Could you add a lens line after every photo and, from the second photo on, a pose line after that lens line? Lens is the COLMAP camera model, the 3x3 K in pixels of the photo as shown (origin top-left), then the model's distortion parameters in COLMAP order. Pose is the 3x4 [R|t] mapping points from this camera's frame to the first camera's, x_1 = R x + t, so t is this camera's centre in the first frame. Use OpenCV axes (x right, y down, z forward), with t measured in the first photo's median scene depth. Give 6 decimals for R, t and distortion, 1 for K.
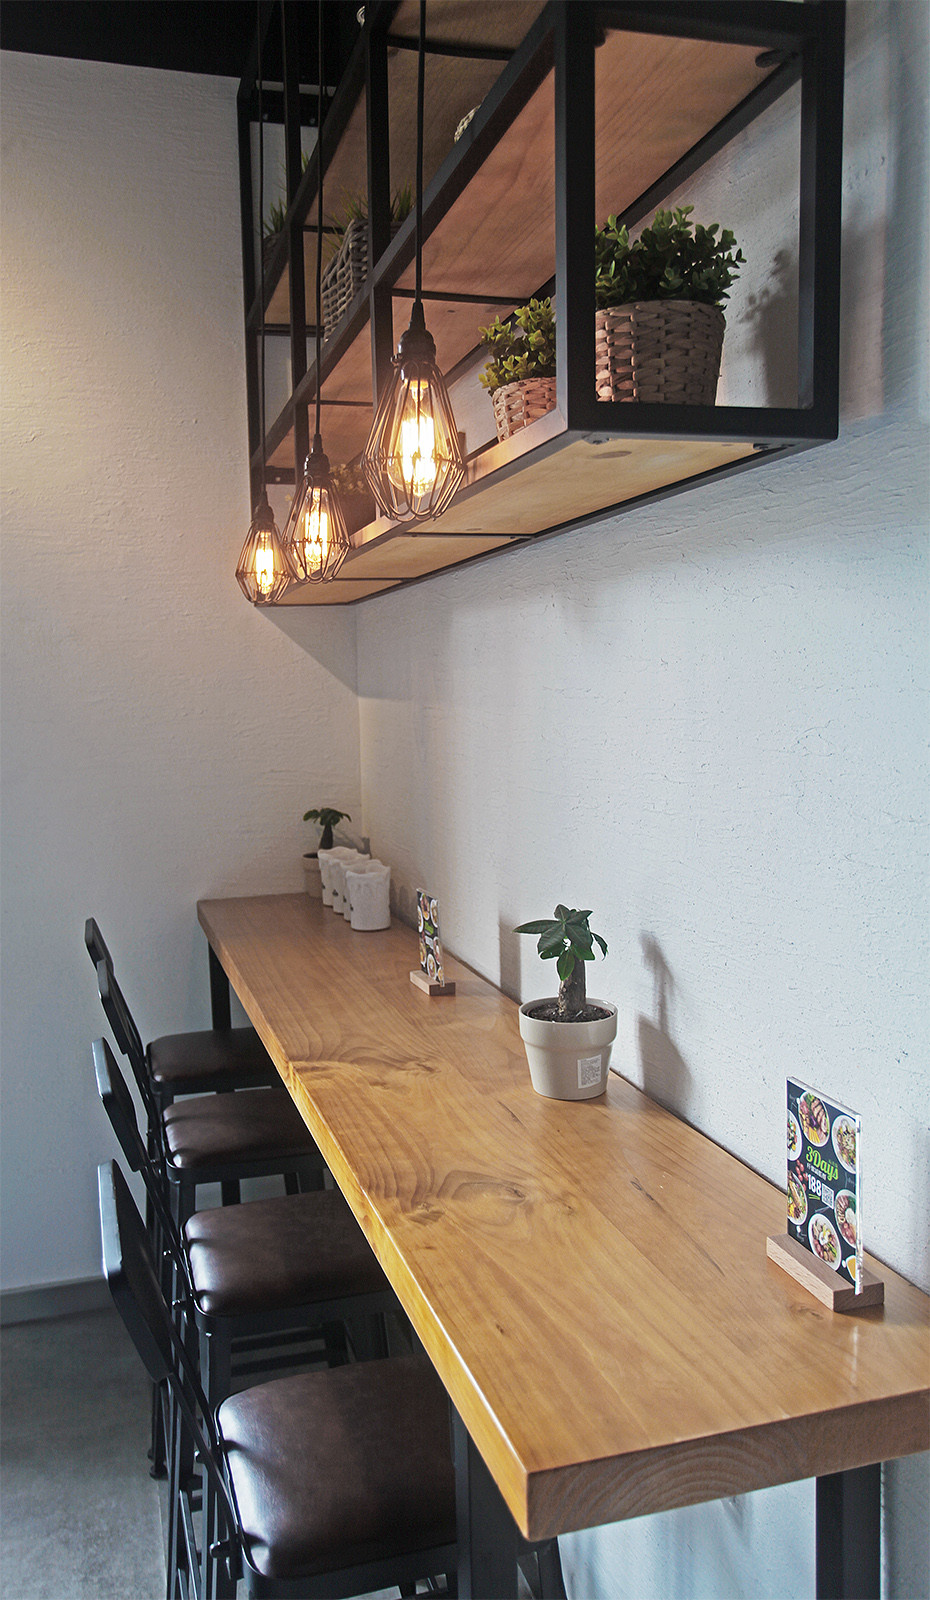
lens RADIAL K [[1221.0, 0, 403.2], [0, 1221.0, 805.4], [0, 0, 1]] dist [-0.030005, 0.047409]
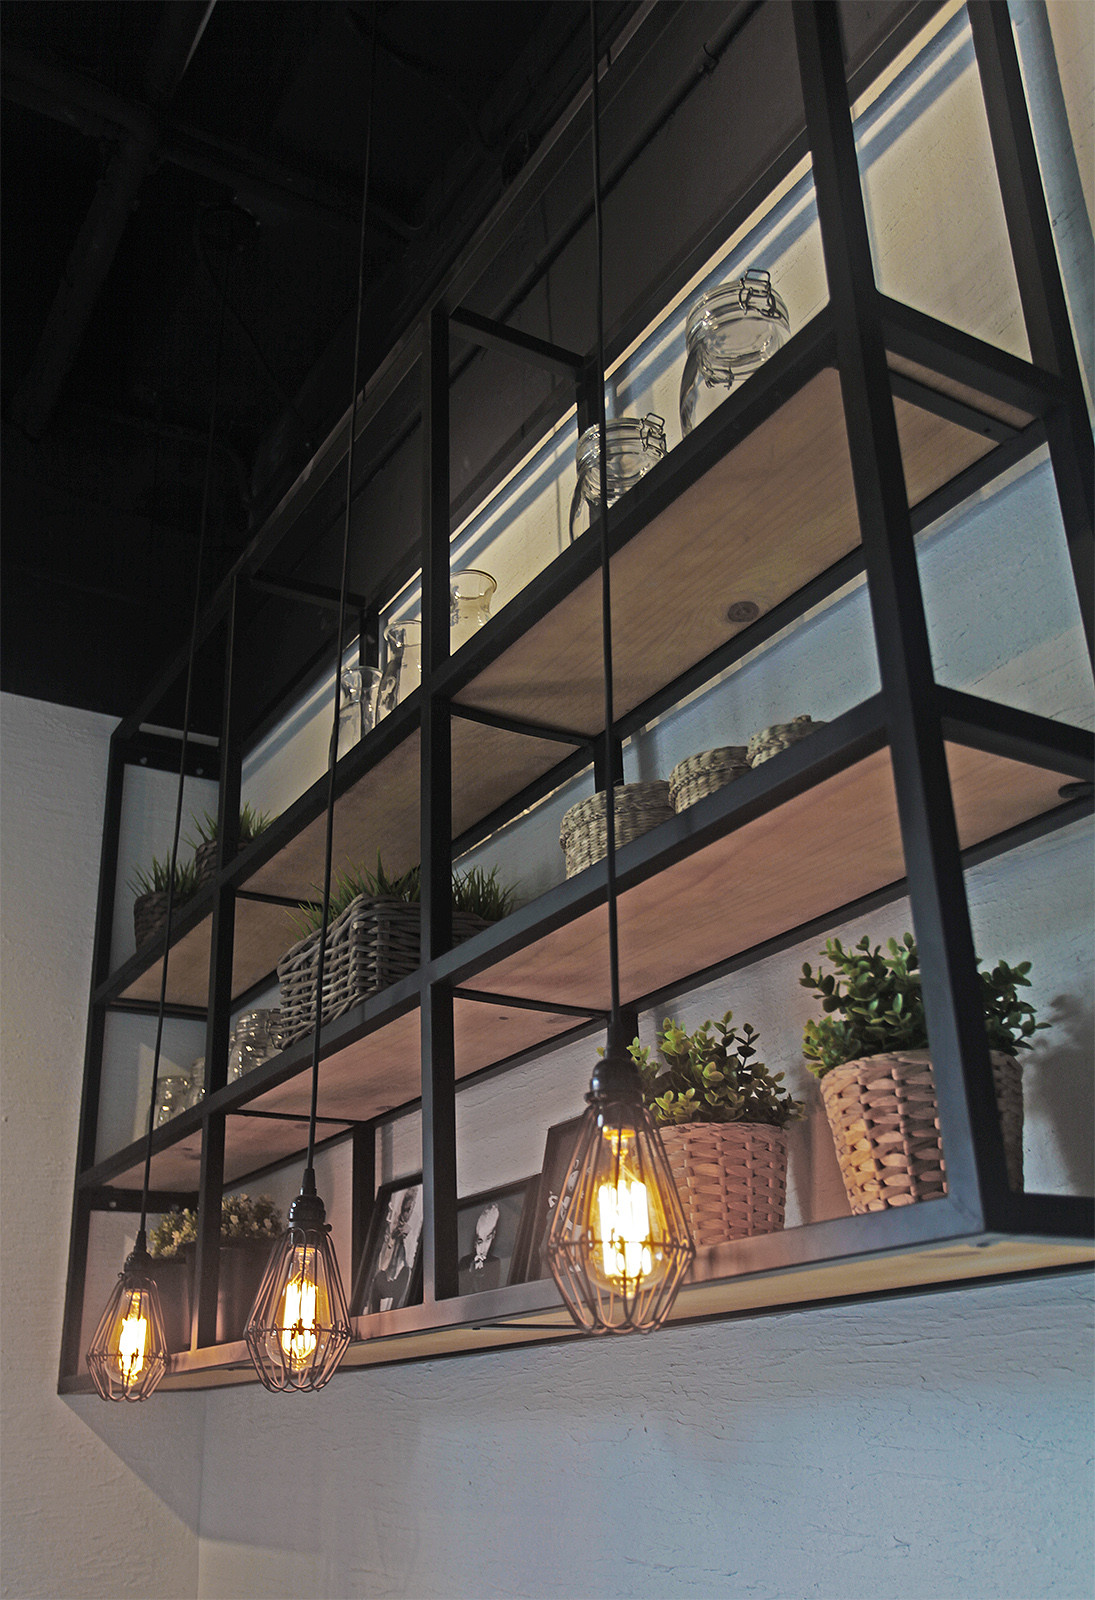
lens RADIAL K [[1499.8, 0, 547.5], [0, 1499.8, 800.0], [0, 0, 1]] dist [-0.017155, -0.002020]
pose [[0.957711, 0.108989, 0.266290, -0.197695], [0.035132, 0.874265, -0.484177, -0.070020], [-0.285578, 0.473057, 0.833464, 0.145106]]
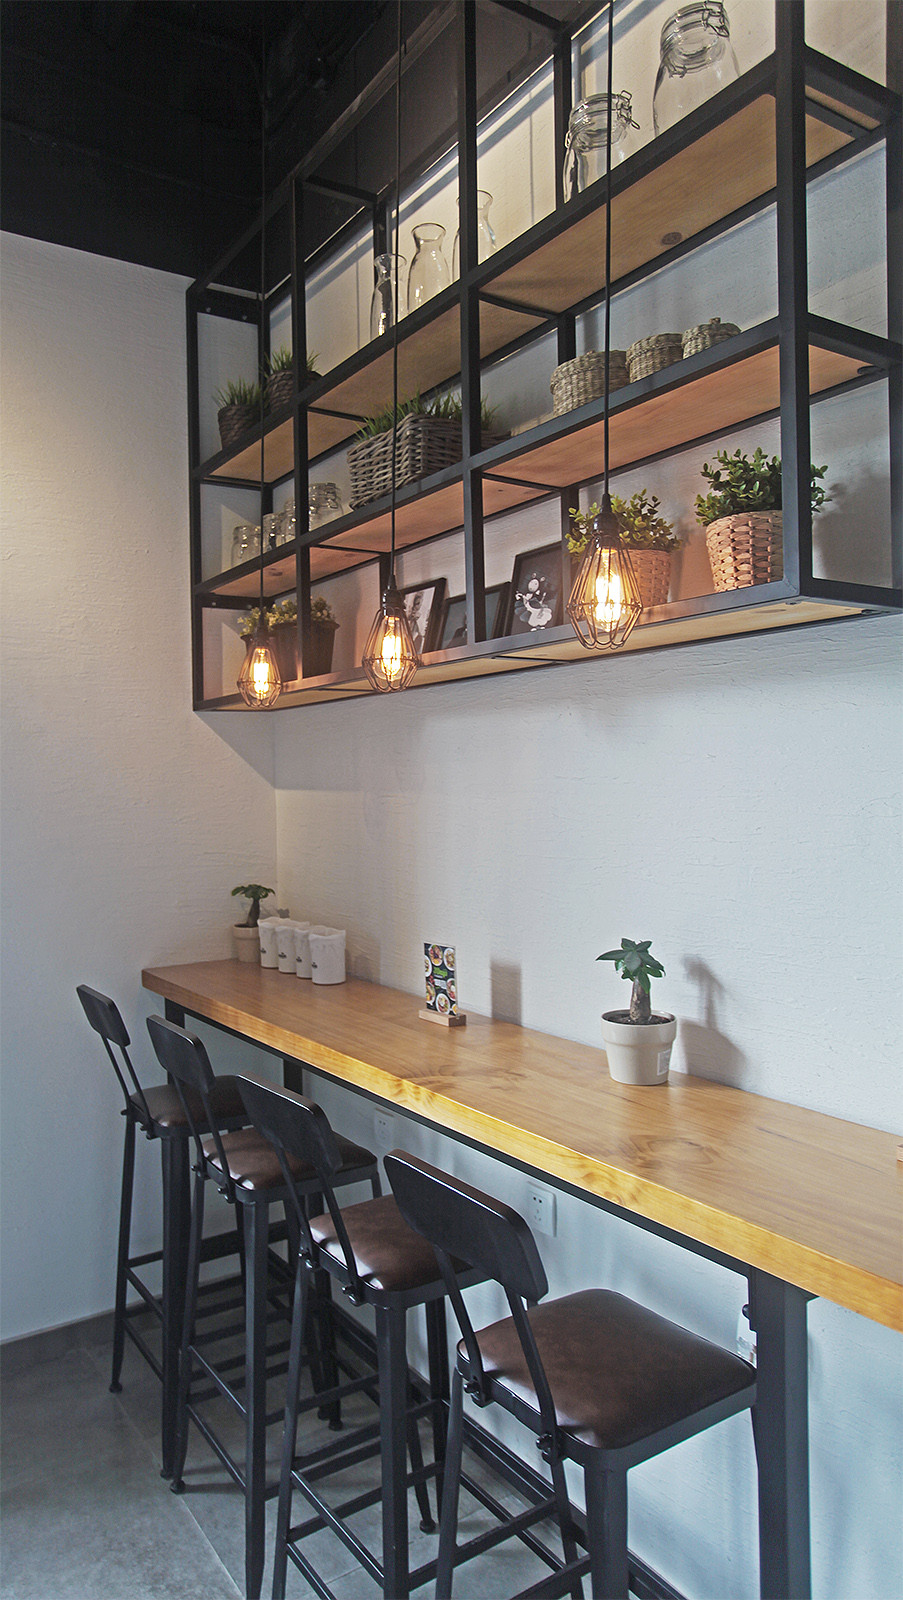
lens RADIAL K [[1094.0, 0, 390.1], [0, 1094.0, 800.5], [0, 0, 1]] dist [-0.048794, 0.048509]
pose [[0.955333, 0.001559, 0.295527, -0.418887], [0.024731, 0.996057, -0.085199, 0.024672], [-0.294495, 0.088702, 0.951528, -0.056148]]
